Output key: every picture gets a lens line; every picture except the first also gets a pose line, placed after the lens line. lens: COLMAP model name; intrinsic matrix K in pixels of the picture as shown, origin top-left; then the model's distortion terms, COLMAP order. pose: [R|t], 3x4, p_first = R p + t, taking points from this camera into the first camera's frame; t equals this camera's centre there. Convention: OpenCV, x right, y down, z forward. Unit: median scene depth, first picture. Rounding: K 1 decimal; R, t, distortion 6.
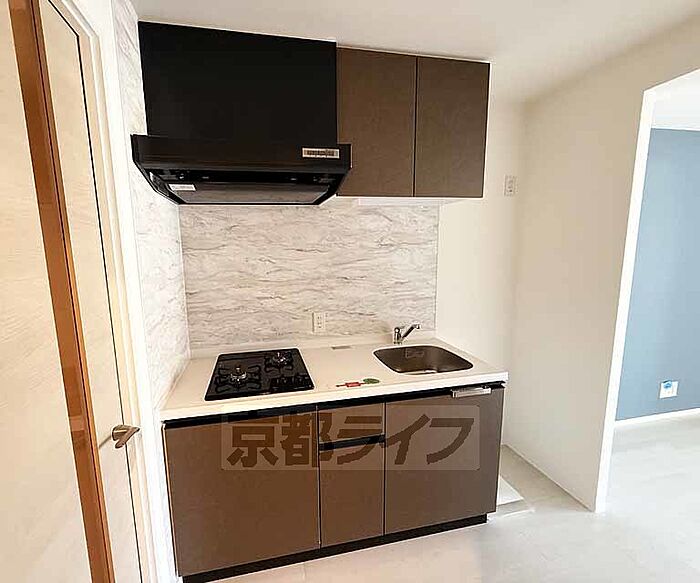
lens RADIAL K [[312.0, 0, 311.1], [0, 312.0, 293.0], [0, 0, 1]] dist [-0.001458, 0.000587]
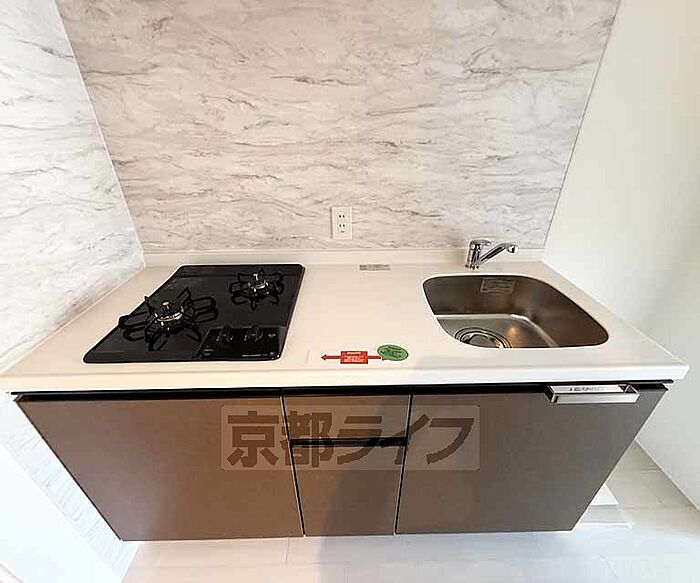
lens RADIAL K [[312.0, 0, 351.0], [0, 312.0, 292.4], [0, 0, 1]] dist [-0.001458, 0.000587]
pose [[0.985872, 0.096155, -0.137151, 0.142405], [-0.041090, 0.932630, 0.358487, 0.001158], [0.162382, -0.347787, 0.923405, 0.411180]]
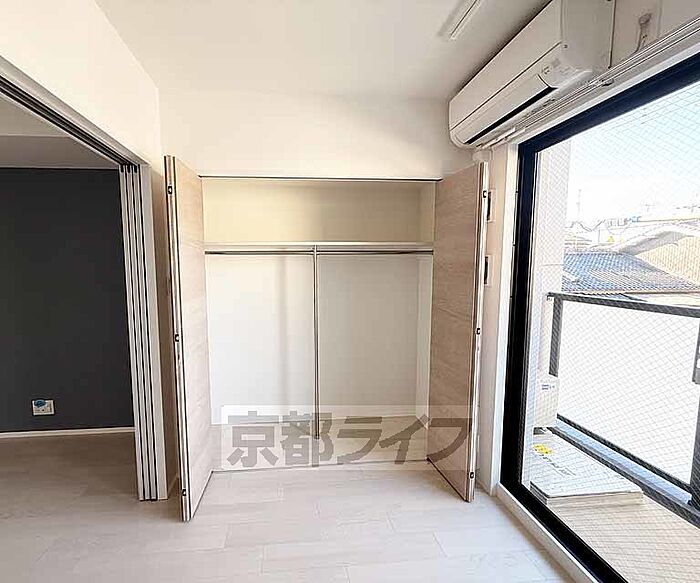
lens RADIAL K [[312.0, 0, 308.2], [0, 312.0, 293.0], [0, 0, 1]] dist [-0.001458, 0.000587]
pose [[0.993982, 0.025098, -0.106630, 2.888684], [-0.031035, 0.998037, -0.054391, -0.057537], [0.105056, 0.057373, 0.992810, 0.055008]]
